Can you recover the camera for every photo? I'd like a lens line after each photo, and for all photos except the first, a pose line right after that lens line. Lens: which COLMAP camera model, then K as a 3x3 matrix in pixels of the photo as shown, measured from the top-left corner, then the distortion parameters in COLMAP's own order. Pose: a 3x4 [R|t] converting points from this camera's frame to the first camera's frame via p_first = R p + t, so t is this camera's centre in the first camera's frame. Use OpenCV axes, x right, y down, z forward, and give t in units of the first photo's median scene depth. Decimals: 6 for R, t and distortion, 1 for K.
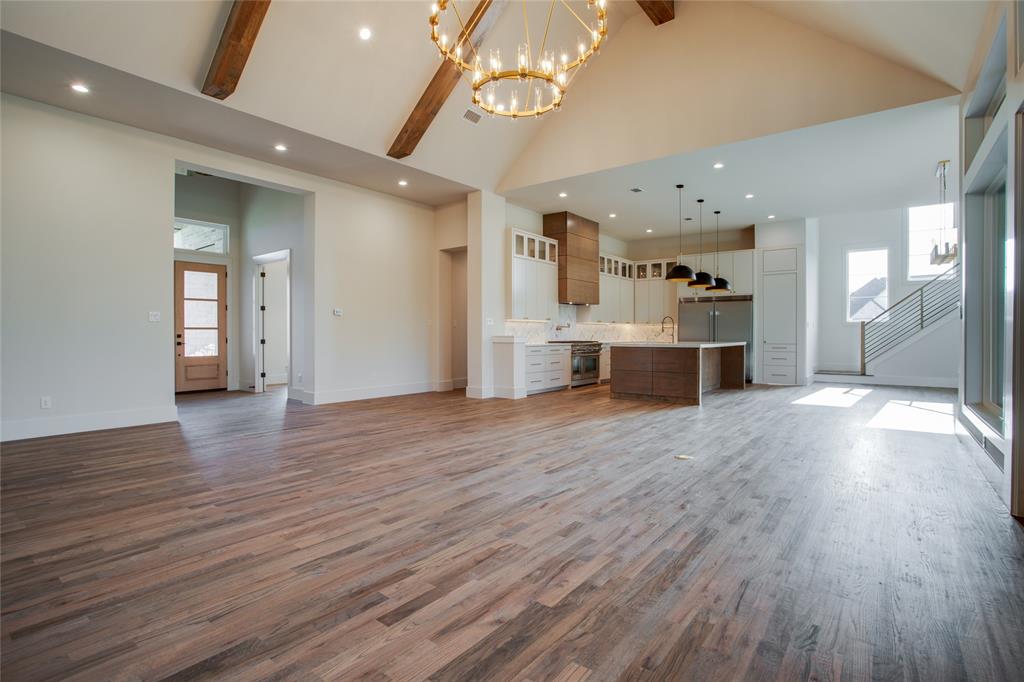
lens RADIAL K [[496.1, 0, 511.2], [0, 496.1, 335.0], [0, 0, 1]] dist [-0.037111, 0.014496]
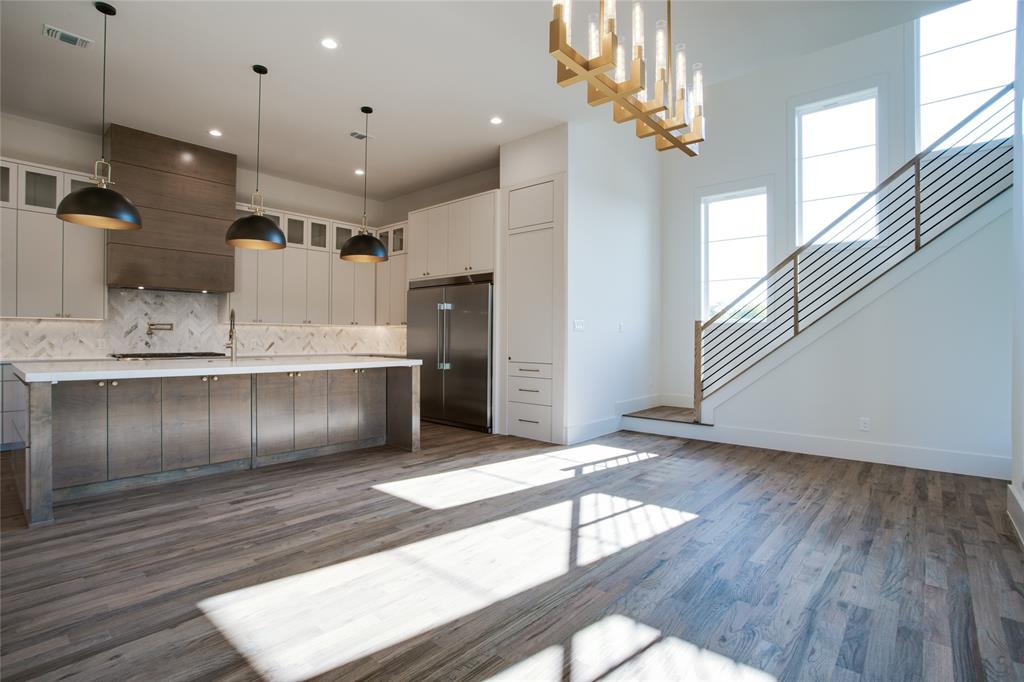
lens RADIAL K [[498.6, 0, 511.5], [0, 498.6, 339.4], [0, 0, 1]] dist [-0.076896, 0.030683]
pose [[0.998254, 0.007381, -0.058600, 0.542951], [-0.007638, 0.999962, -0.004159, -0.005228], [0.058567, 0.004600, 0.998273, 0.451871]]
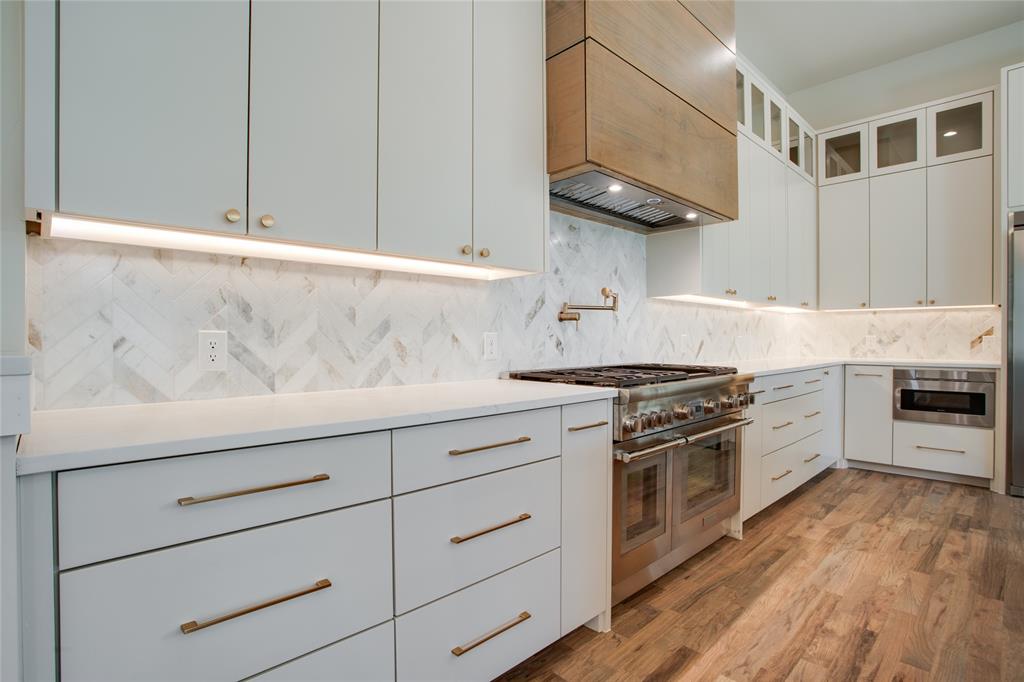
lens RADIAL K [[510.1, 0, 509.9], [0, 510.1, 344.4], [0, 0, 1]] dist [-0.072318, 0.029033]
pose [[0.989852, 0.000494, -0.142100, 0.100614], [-0.000064, 0.999995, 0.003034, -0.000036], [0.142101, -0.002994, 0.989848, 0.744997]]
